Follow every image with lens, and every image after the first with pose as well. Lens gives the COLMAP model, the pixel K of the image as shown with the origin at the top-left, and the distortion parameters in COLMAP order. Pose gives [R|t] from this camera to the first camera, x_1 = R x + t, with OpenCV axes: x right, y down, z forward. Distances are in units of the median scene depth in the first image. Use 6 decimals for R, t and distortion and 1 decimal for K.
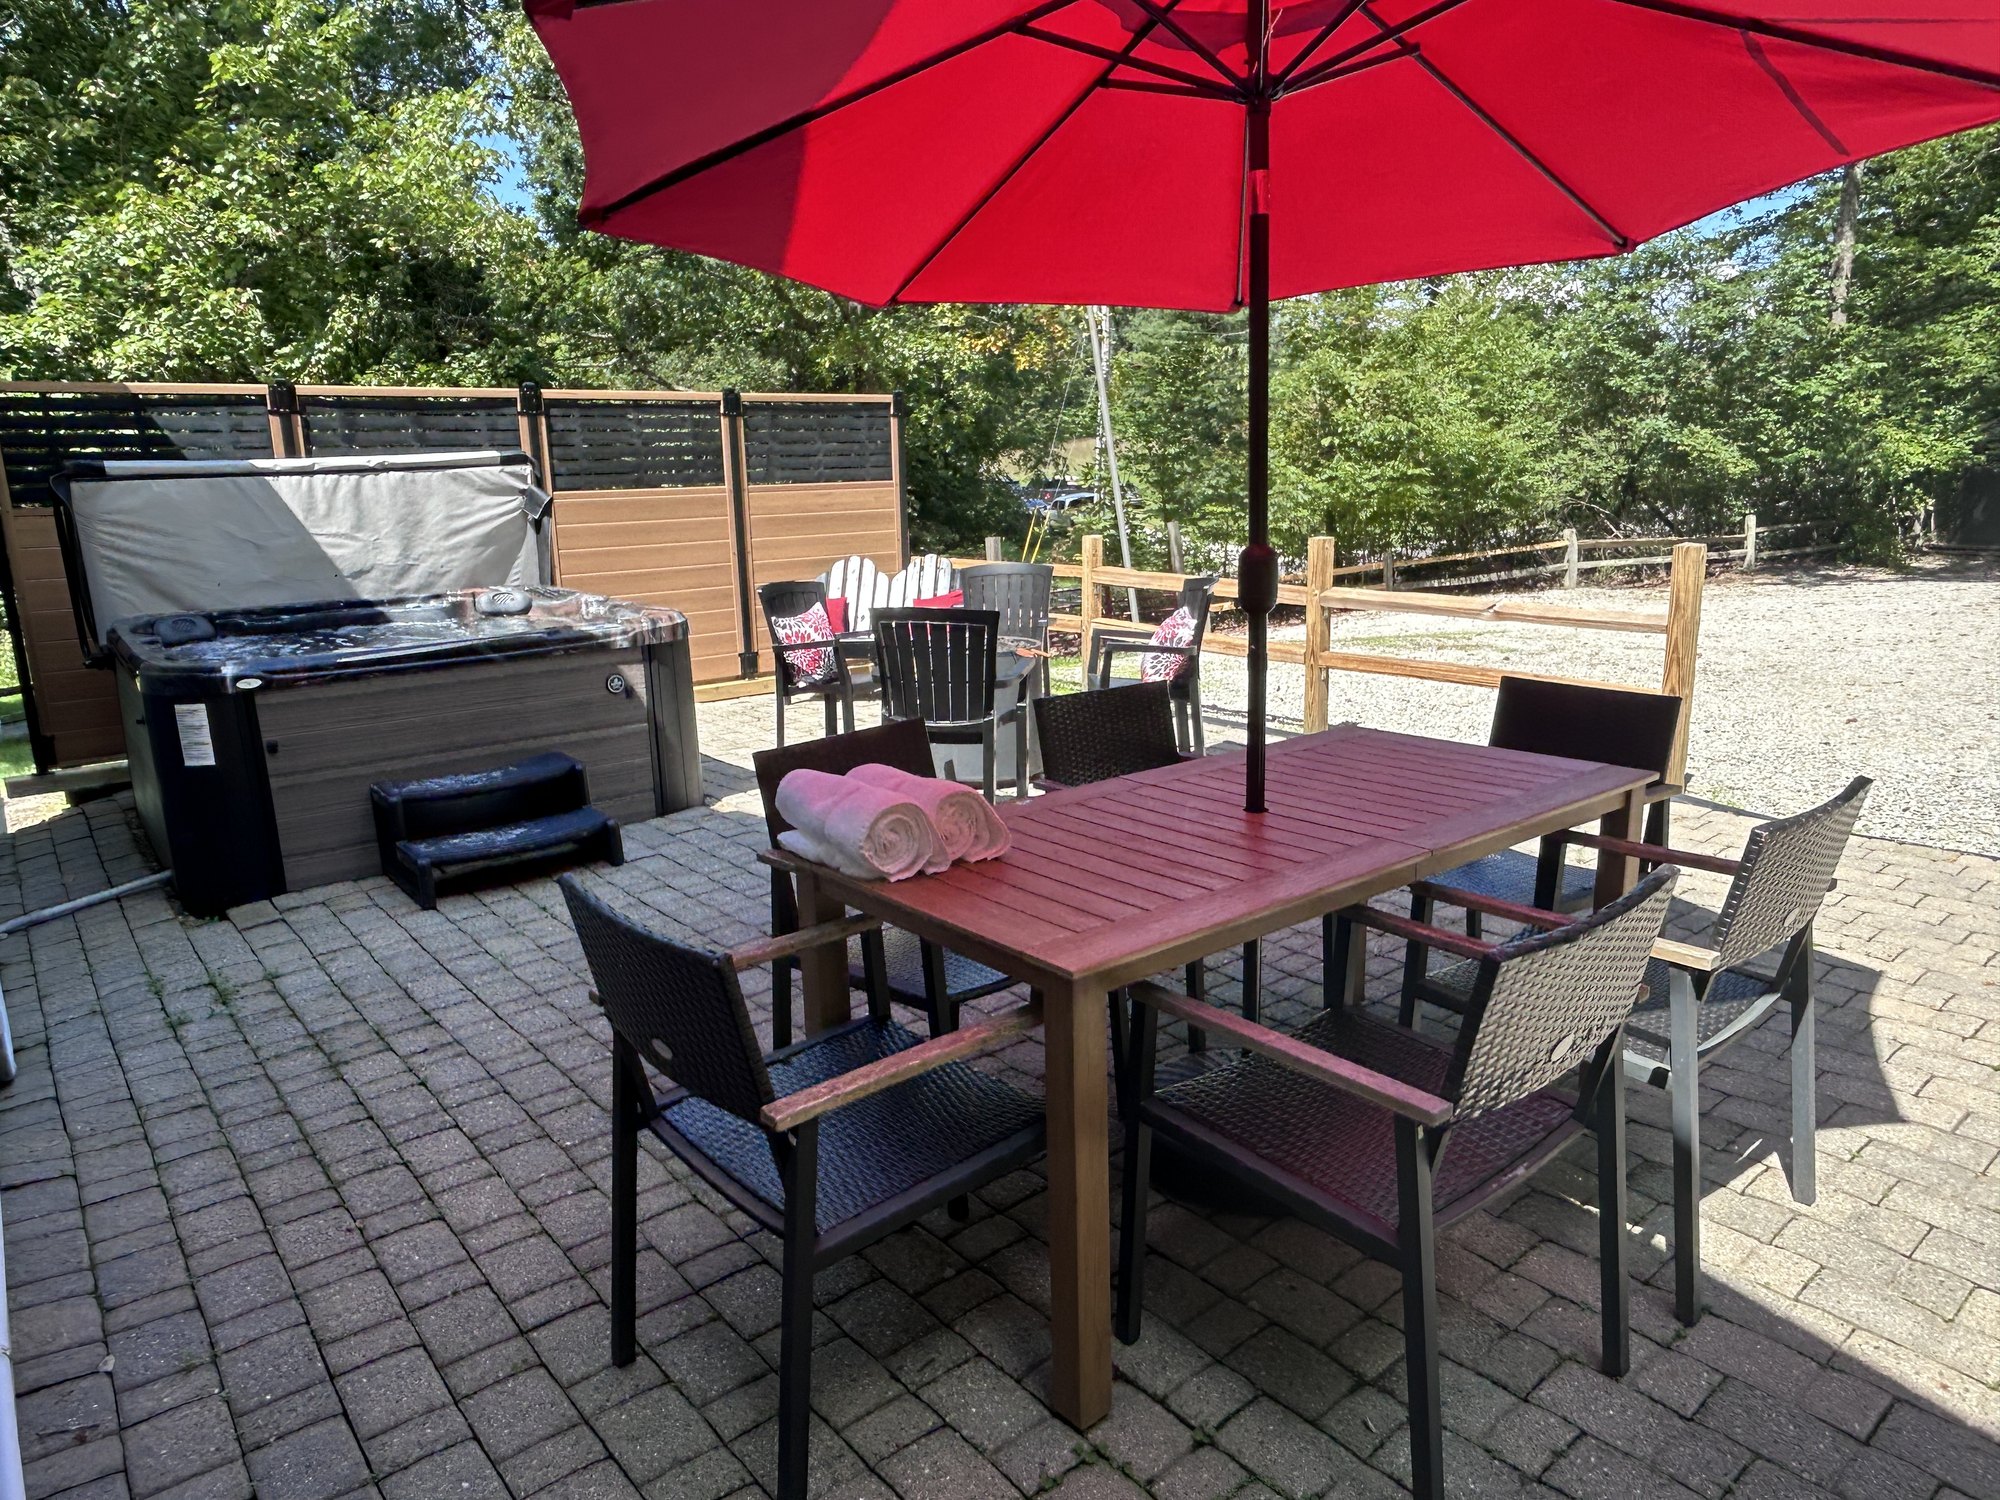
lens RADIAL K [[1302.8, 0, 1001.1], [0, 1302.8, 754.7], [0, 0, 1]] dist [0.004520, -0.000926]
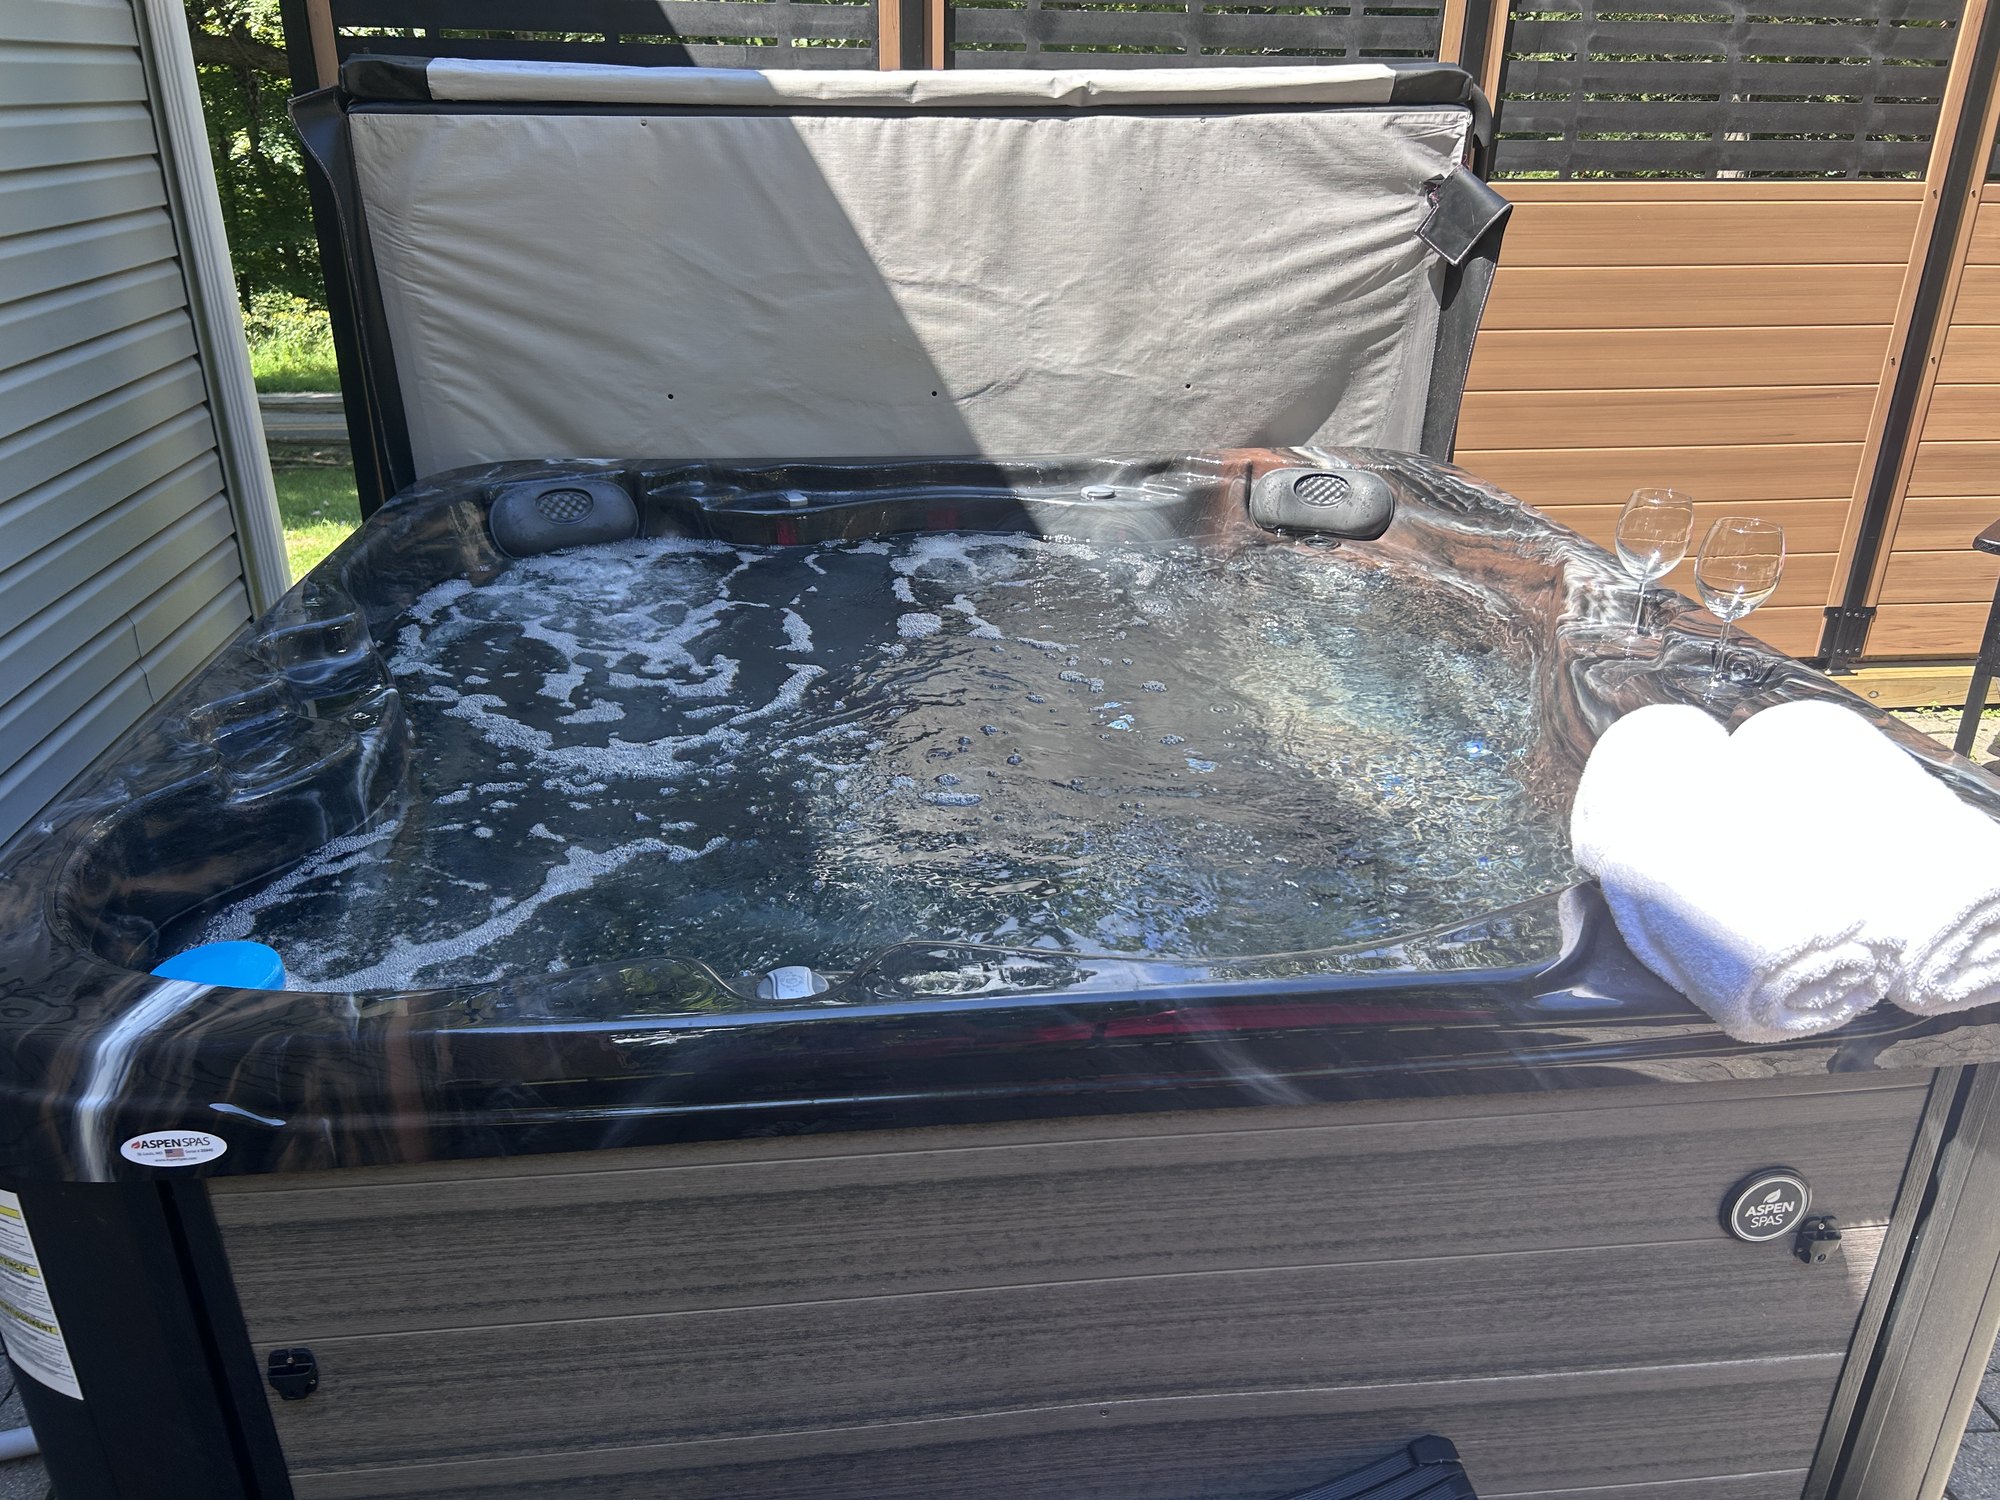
lens RADIAL K [[1487.2, 0, 995.6], [0, 1487.2, 748.7], [0, 0, 1]] dist [0.026505, -0.006305]
pose [[0.846955, 0.241911, -0.473441, -0.254491], [-0.149427, 0.962904, 0.224693, -0.136683], [0.510234, -0.119560, 0.851684, 0.611272]]
